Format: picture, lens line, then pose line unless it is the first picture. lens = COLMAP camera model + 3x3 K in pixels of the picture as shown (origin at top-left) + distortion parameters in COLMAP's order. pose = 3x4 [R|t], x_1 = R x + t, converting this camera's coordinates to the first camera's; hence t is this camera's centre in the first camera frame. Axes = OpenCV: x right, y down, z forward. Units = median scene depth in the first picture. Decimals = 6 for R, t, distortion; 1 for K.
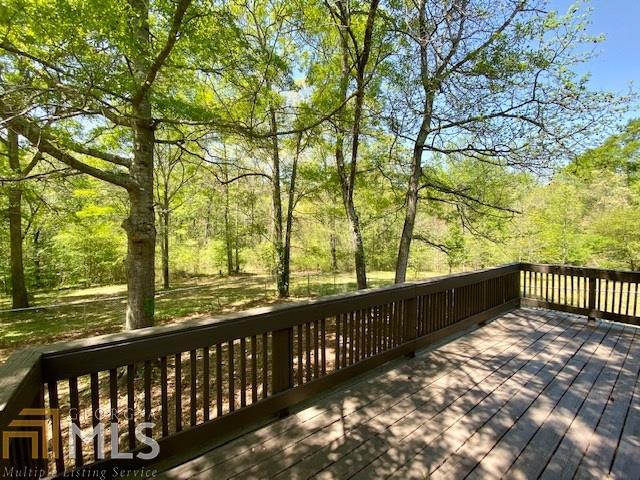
lens RADIAL K [[256.5, 0, 319.9], [0, 256.5, 240.7], [0, 0, 1]] dist [-0.003585, -0.000157]
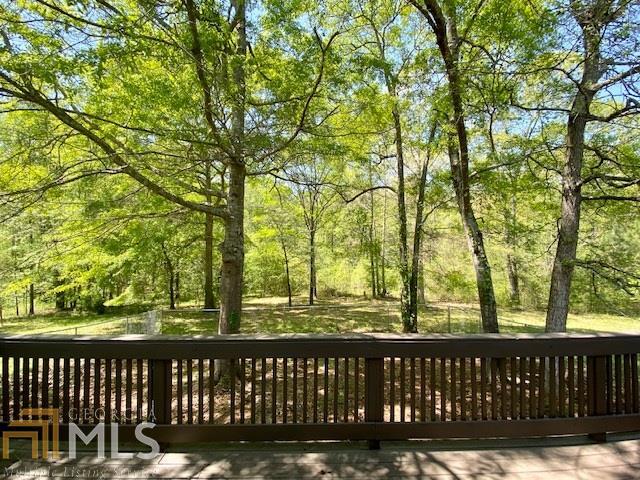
lens RADIAL K [[289.4, 0, 324.0], [0, 289.4, 245.2], [0, 0, 1]] dist [-0.032730, 0.000792]
pose [[0.831775, -0.008337, -0.555050, 0.221219], [-0.019355, 0.998844, -0.044007, -0.013648], [0.554775, 0.047347, 0.830652, 0.093926]]
